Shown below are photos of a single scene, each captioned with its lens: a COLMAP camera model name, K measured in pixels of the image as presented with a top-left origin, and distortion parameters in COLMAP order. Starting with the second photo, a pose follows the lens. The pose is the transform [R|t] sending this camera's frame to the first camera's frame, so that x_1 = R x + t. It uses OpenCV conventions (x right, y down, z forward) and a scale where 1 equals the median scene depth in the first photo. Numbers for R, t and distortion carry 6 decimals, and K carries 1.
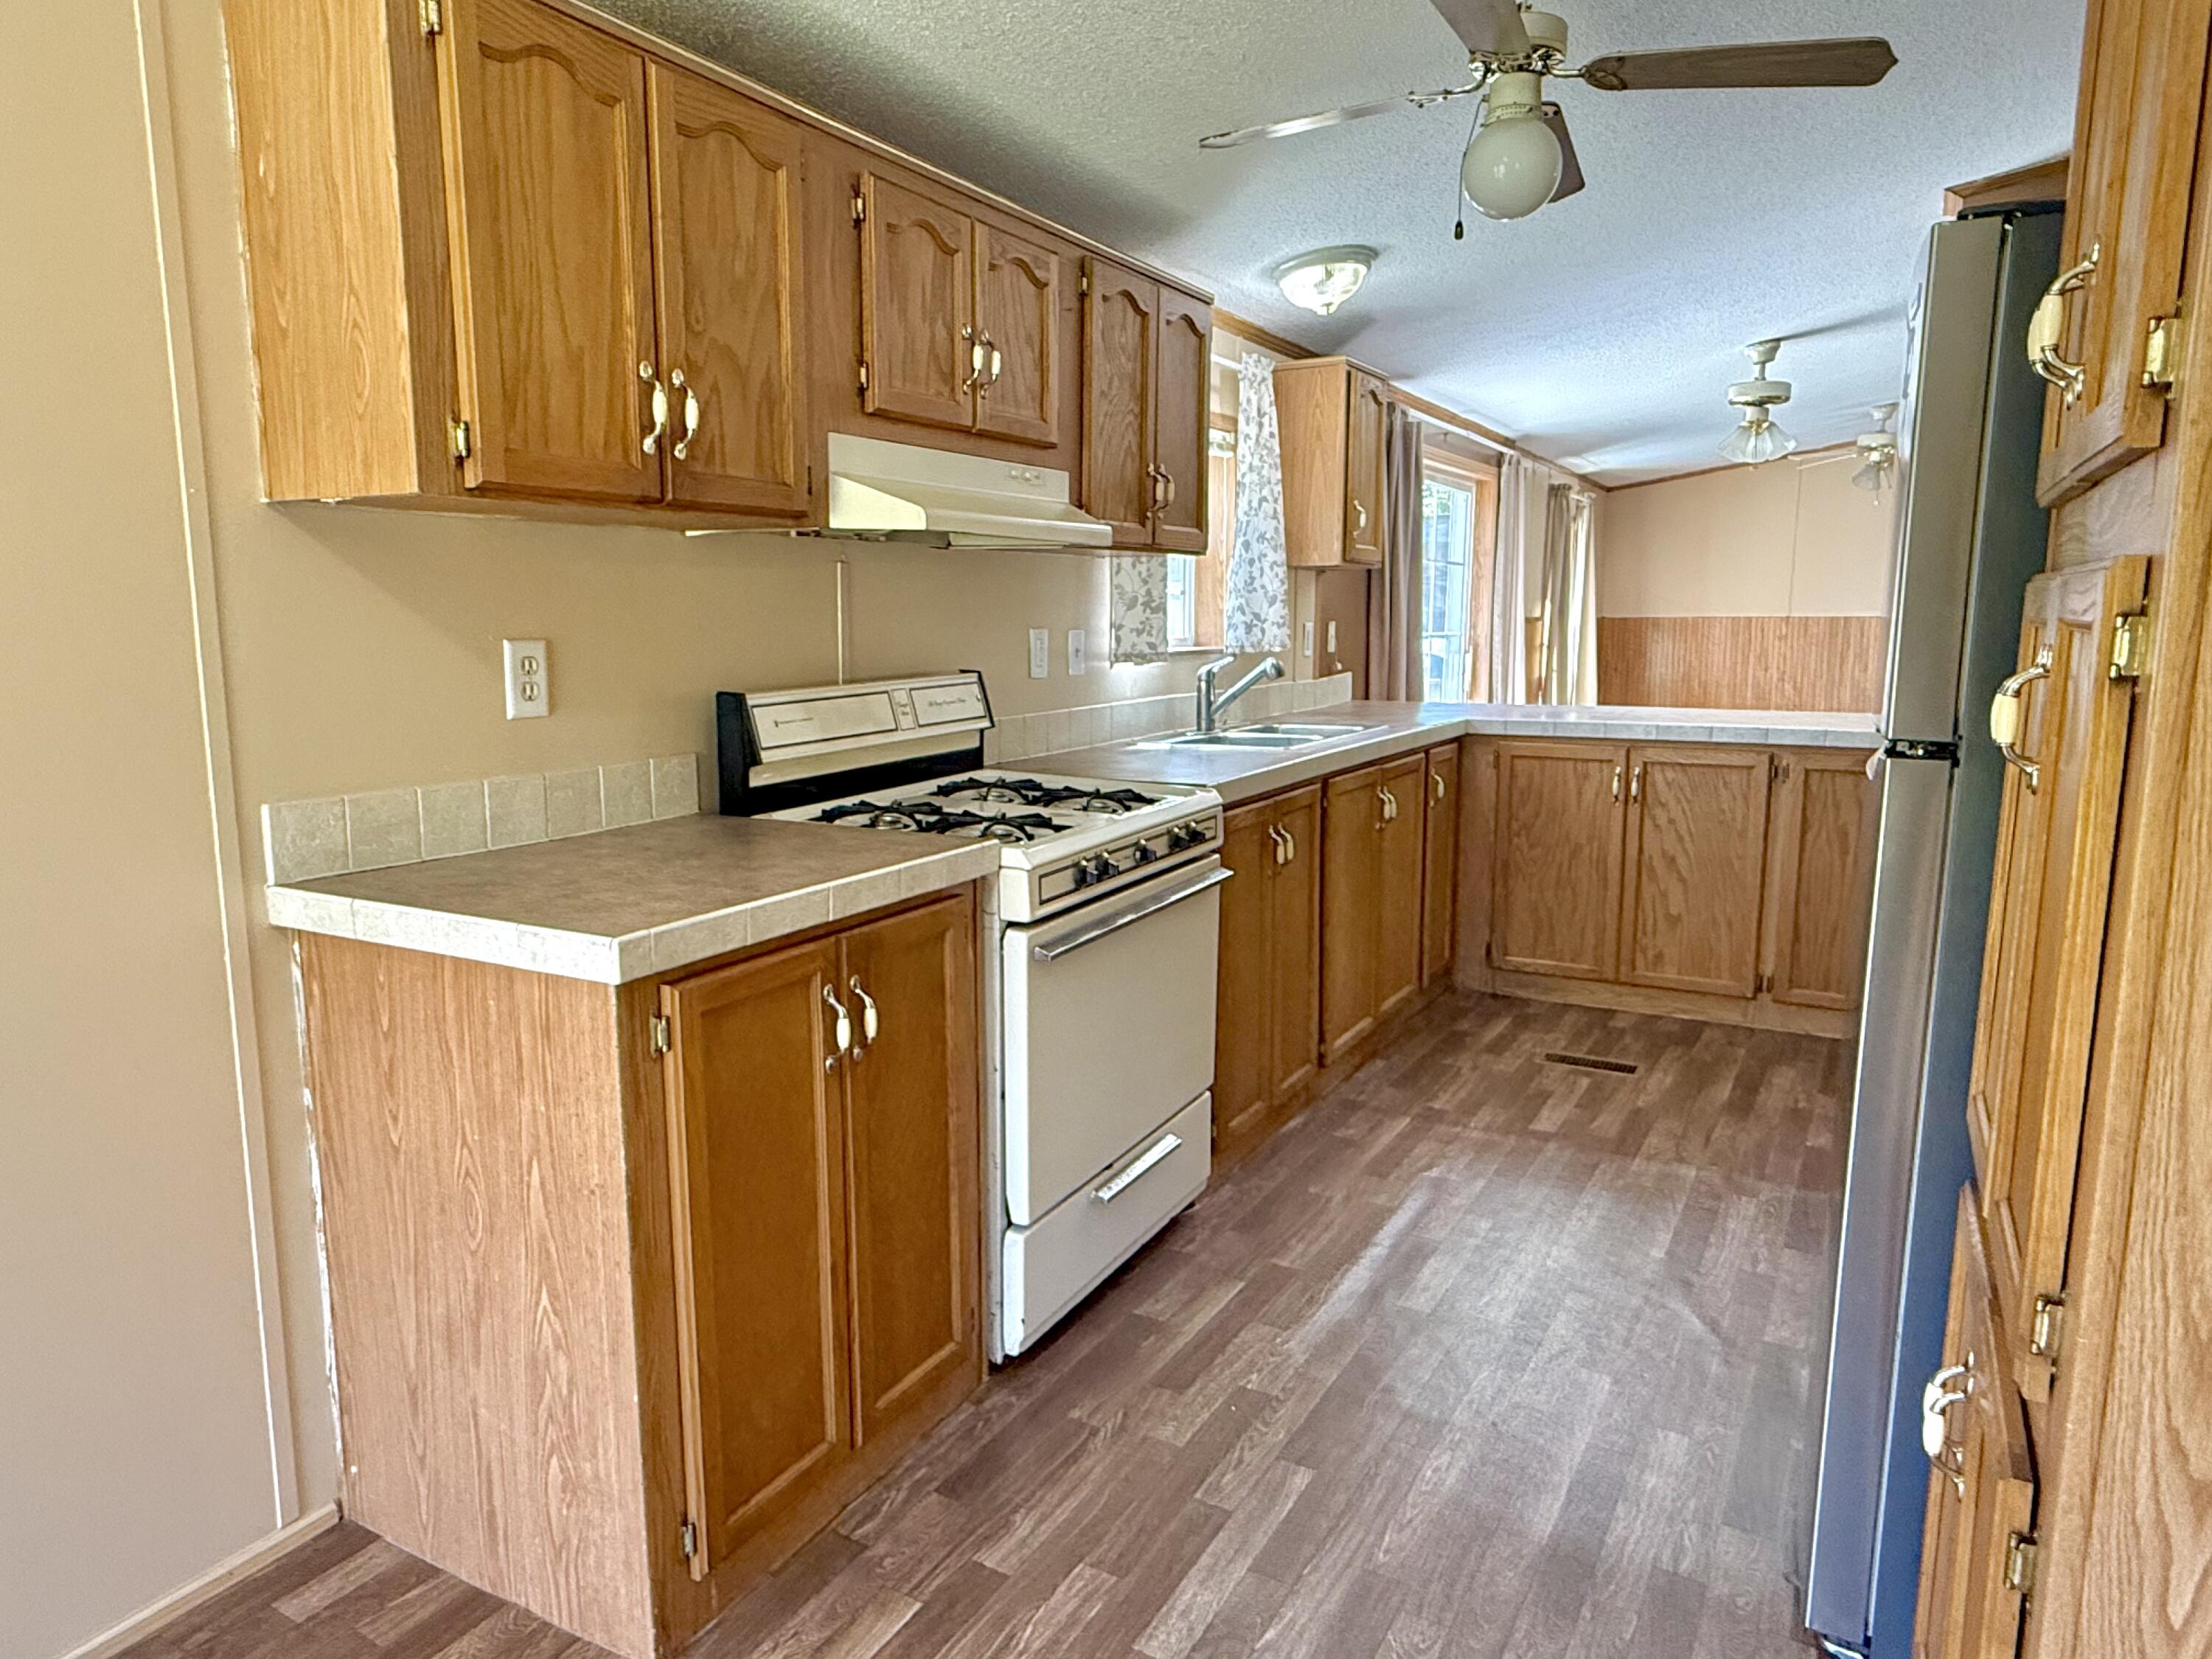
lens RADIAL K [[1416.2, 0, 1103.8], [0, 1416.2, 823.2], [0, 0, 1]] dist [0.000487, 0.000282]
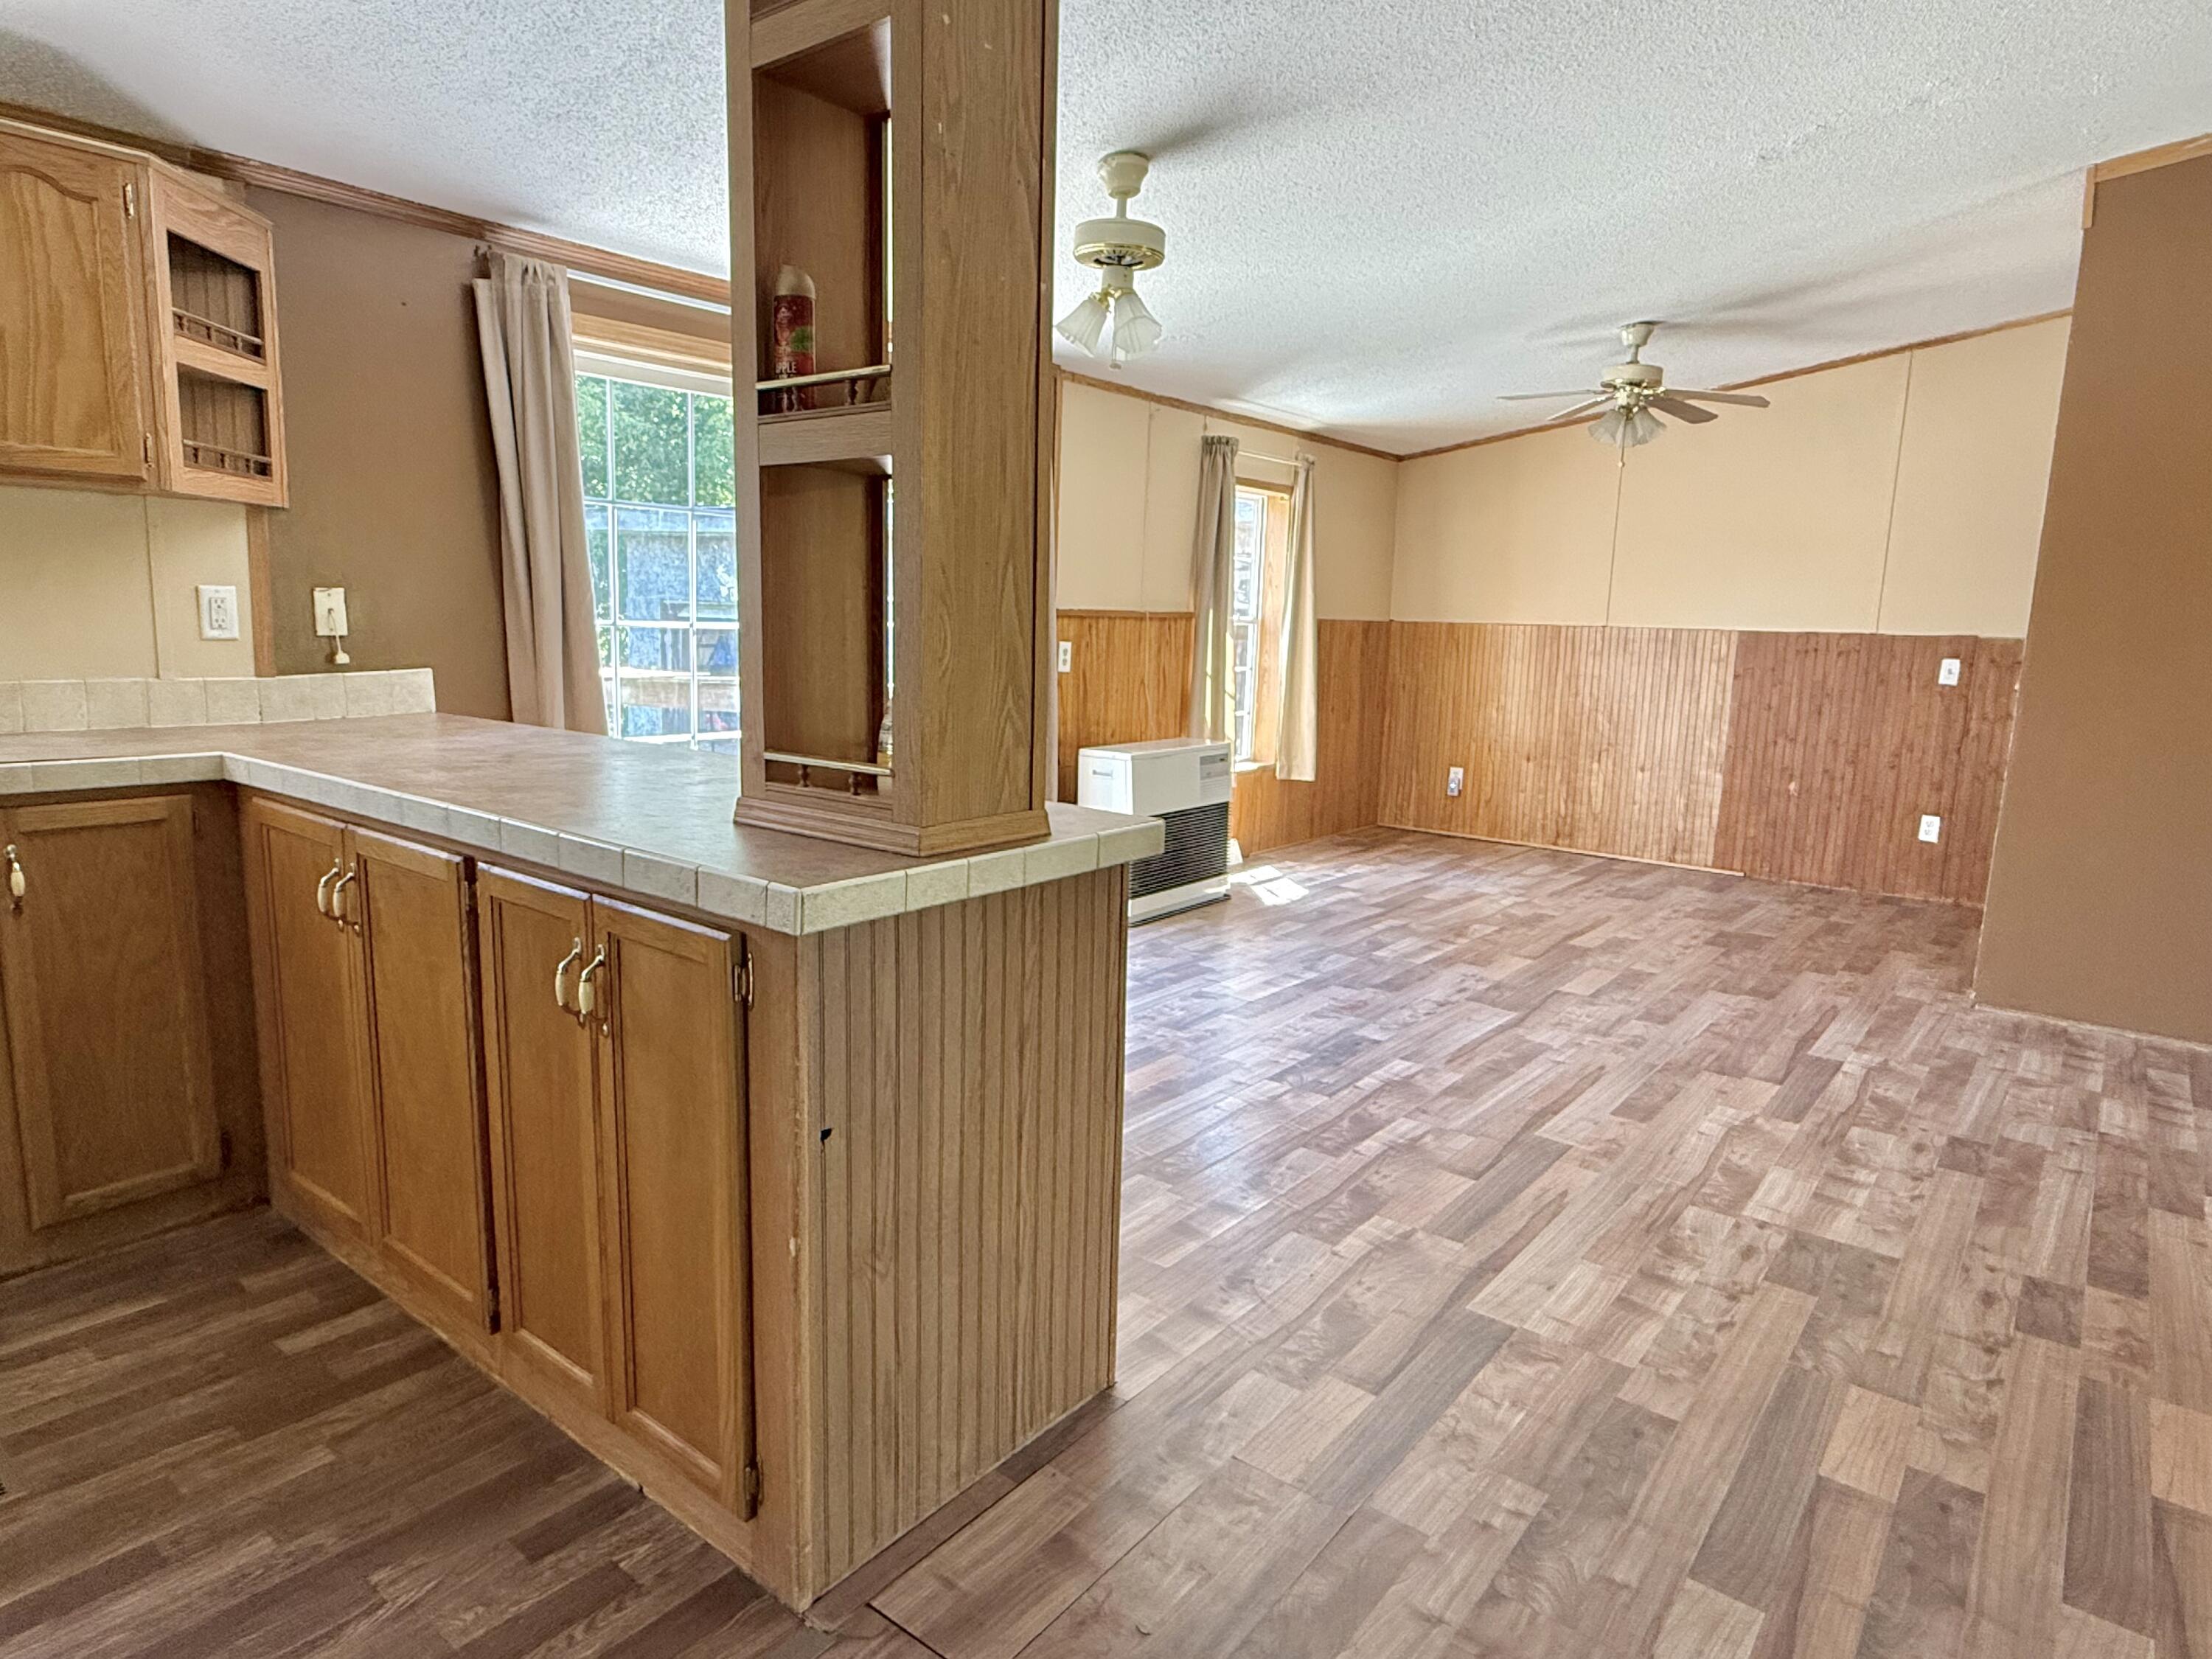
lens RADIAL K [[1308.8, 0, 1095.7], [0, 1308.8, 835.8], [0, 0, 1]] dist [-0.000251, 0.002106]
pose [[0.985724, 0.060955, -0.156948, 0.602798], [-0.057468, 0.997991, 0.026667, -0.065647], [0.158259, -0.017266, 0.987247, 0.466307]]
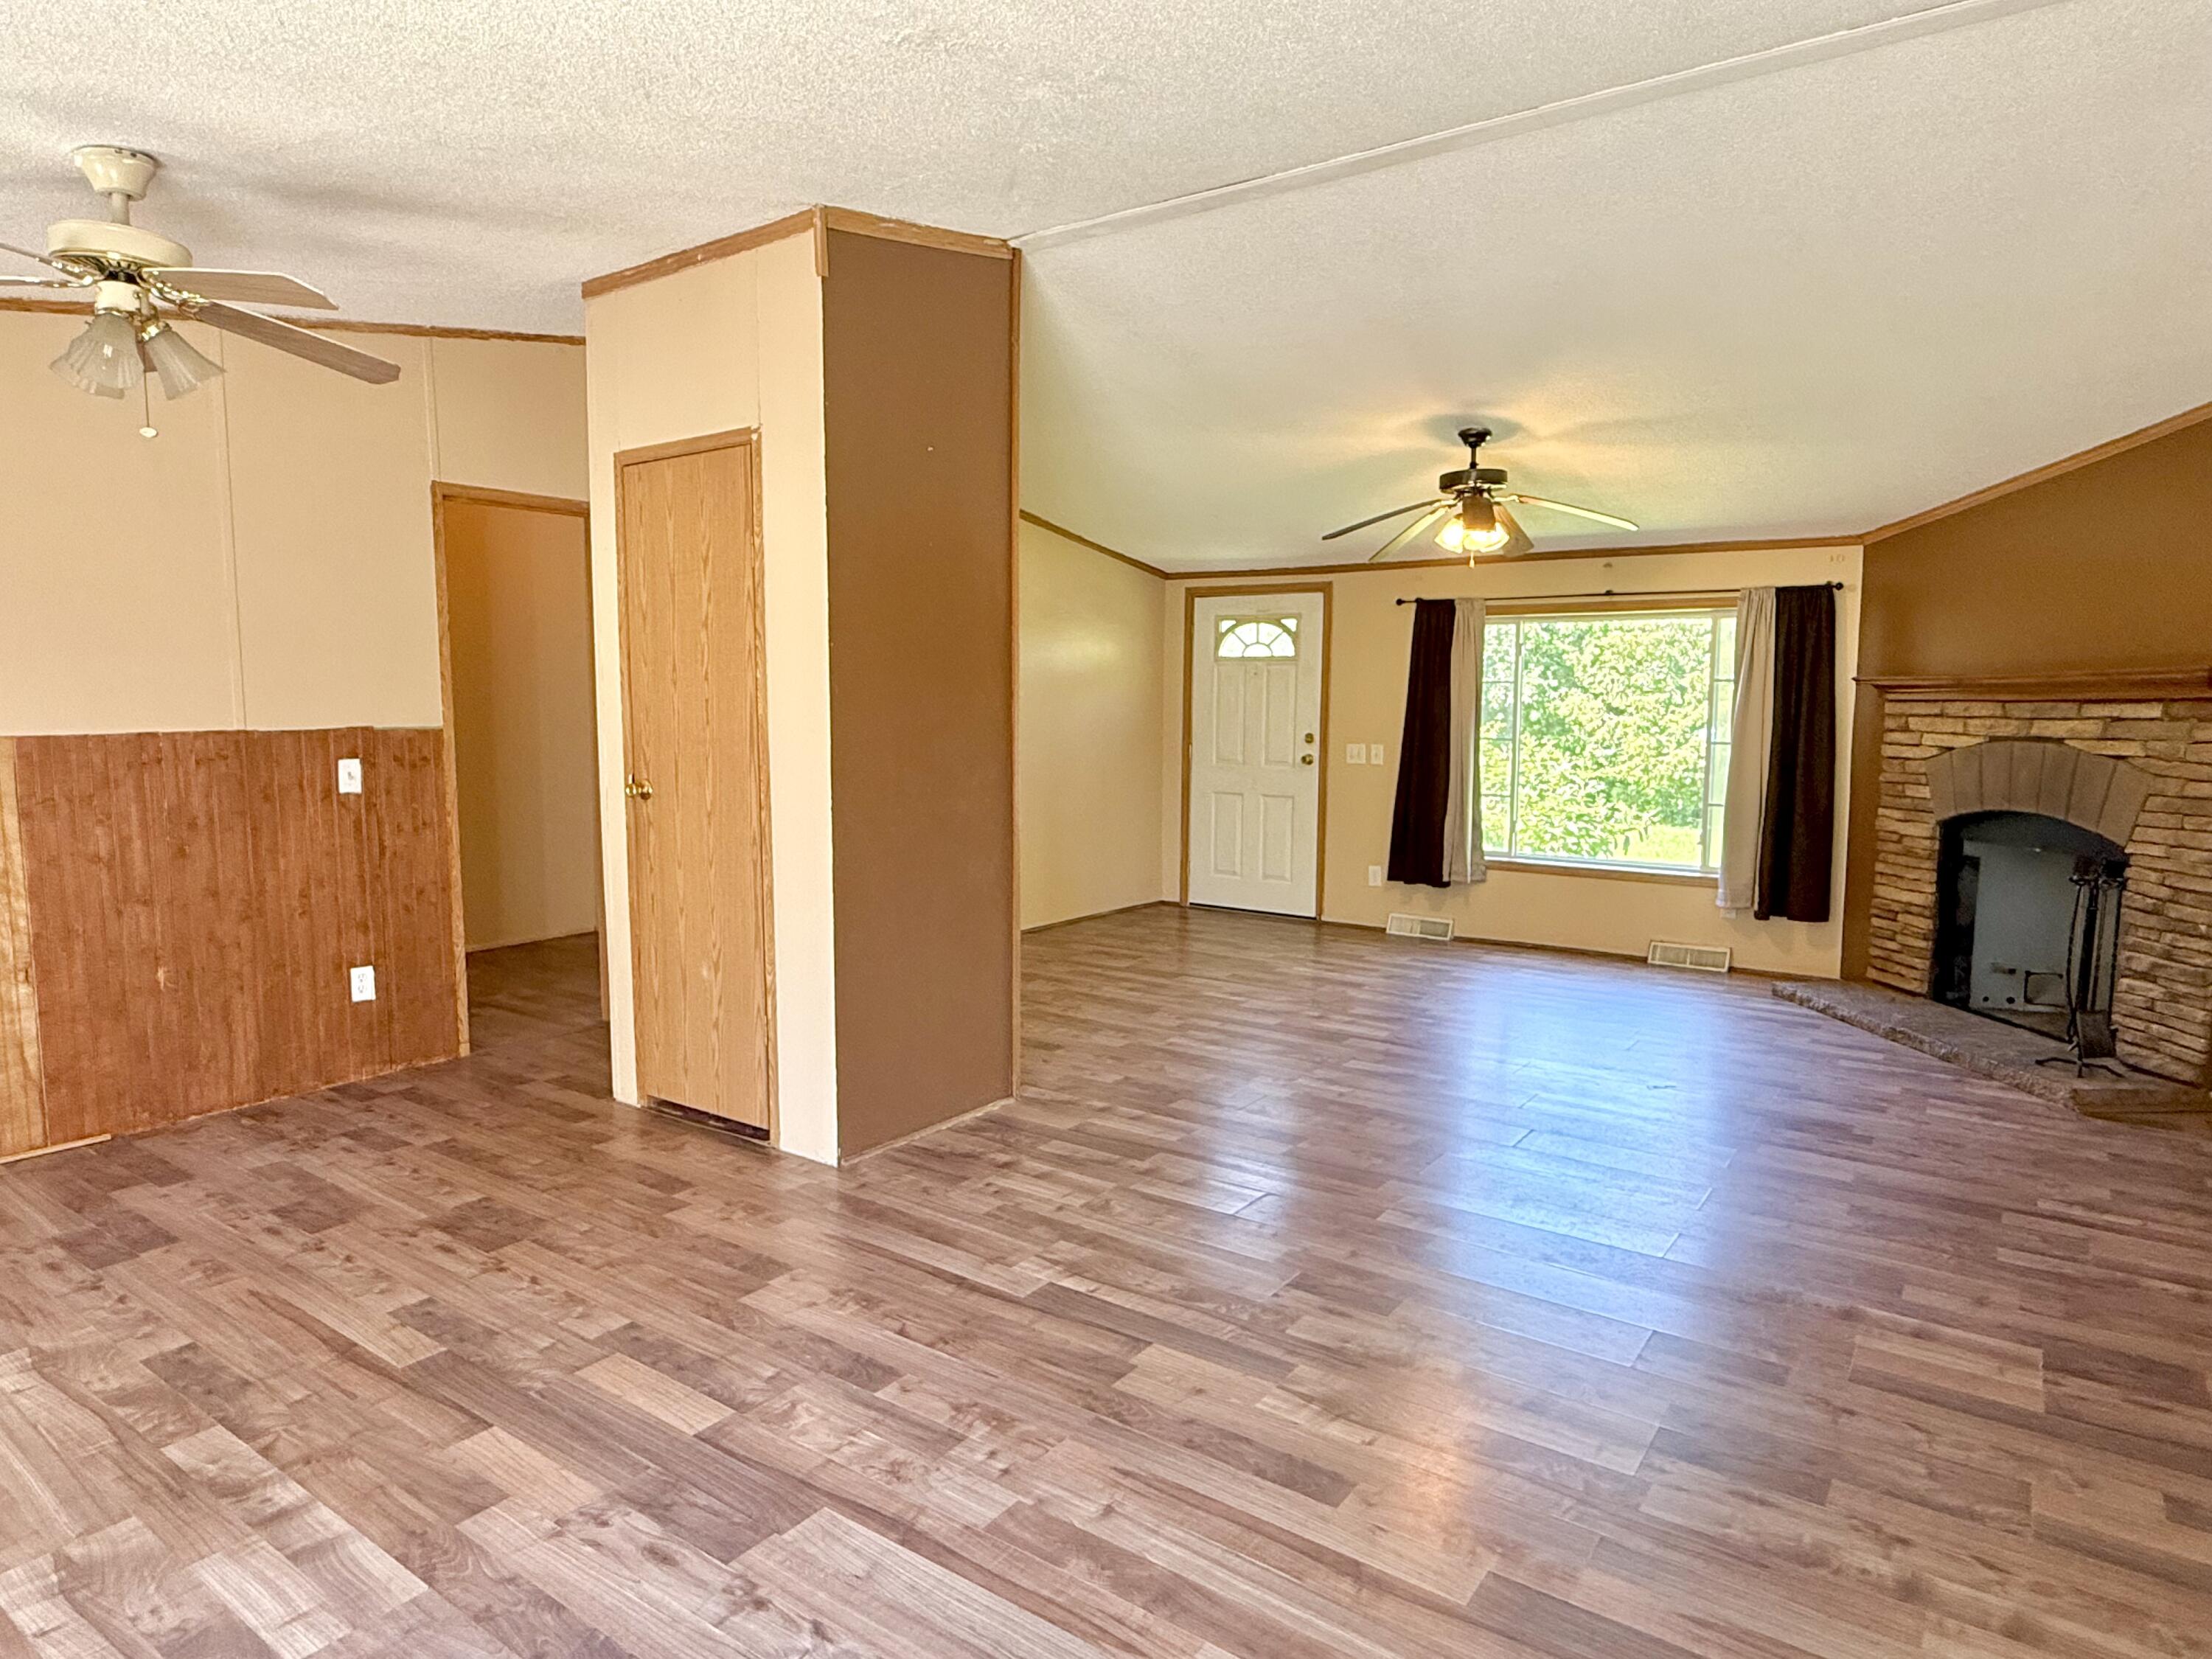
lens RADIAL K [[1308.8, 0, 1113.0], [0, 1308.8, 827.3], [0, 0, 1]] dist [-0.000251, 0.002106]
pose [[0.115237, -0.096457, 0.988644, 0.362792], [0.141444, 0.986726, 0.079783, -0.182732], [-0.983216, 0.130643, 0.127351, 1.106785]]
